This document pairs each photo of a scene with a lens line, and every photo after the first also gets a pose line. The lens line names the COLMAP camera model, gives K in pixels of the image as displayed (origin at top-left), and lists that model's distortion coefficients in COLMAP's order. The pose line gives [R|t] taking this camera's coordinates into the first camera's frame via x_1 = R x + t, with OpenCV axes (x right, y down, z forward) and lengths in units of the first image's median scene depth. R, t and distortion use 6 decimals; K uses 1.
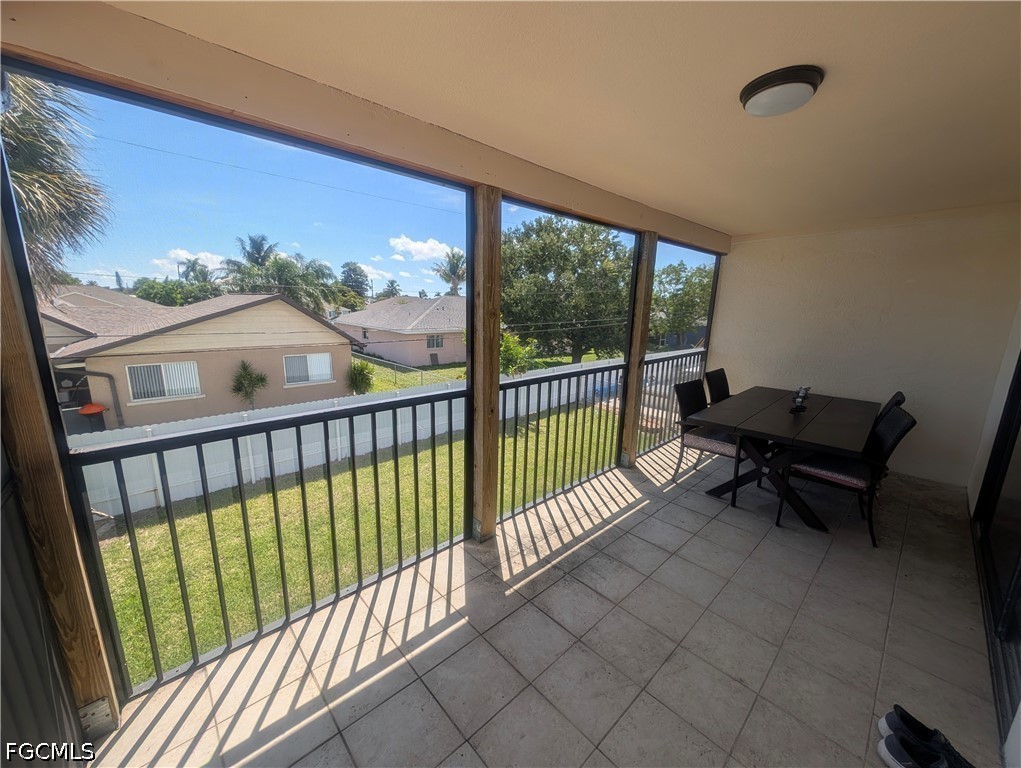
lens RADIAL K [[393.5, 0, 509.5], [0, 393.5, 387.6], [0, 0, 1]] dist [-0.000015, 0.000013]
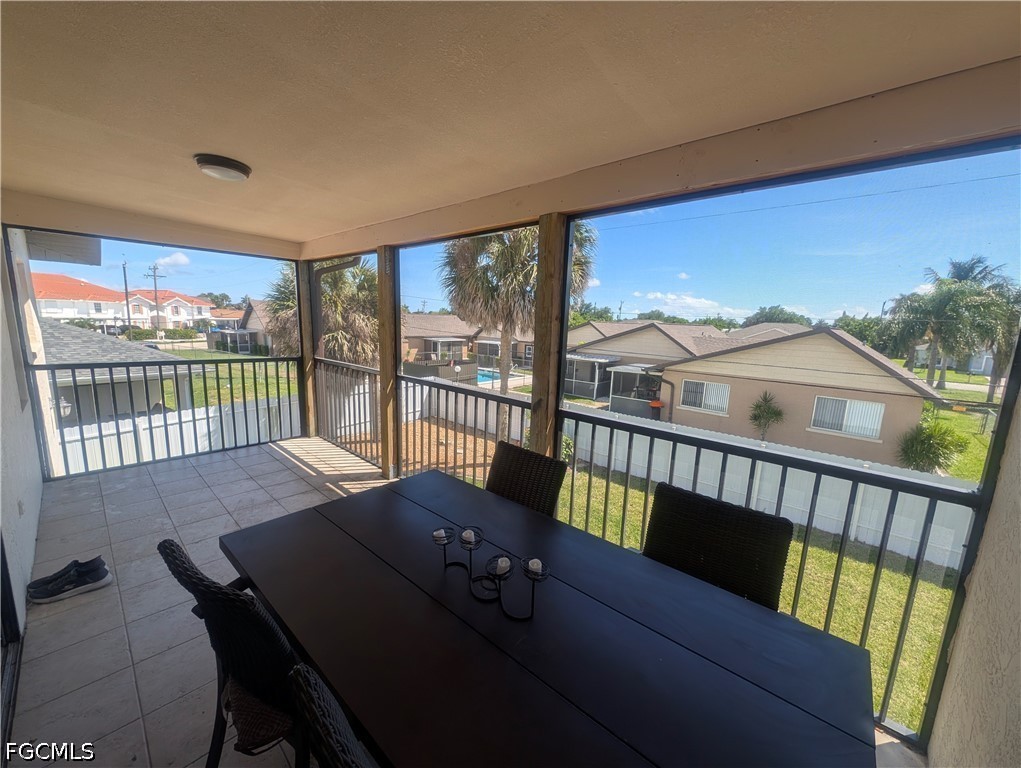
lens RADIAL K [[393.5, 0, 509.5], [0, 393.5, 387.6], [0, 0, 1]] dist [-0.000015, 0.000013]
pose [[0.073343, 0.147295, -0.986370, 0.319495], [-0.239917, 0.962594, 0.125905, -0.054311], [0.968019, 0.227413, 0.105938, 0.283674]]
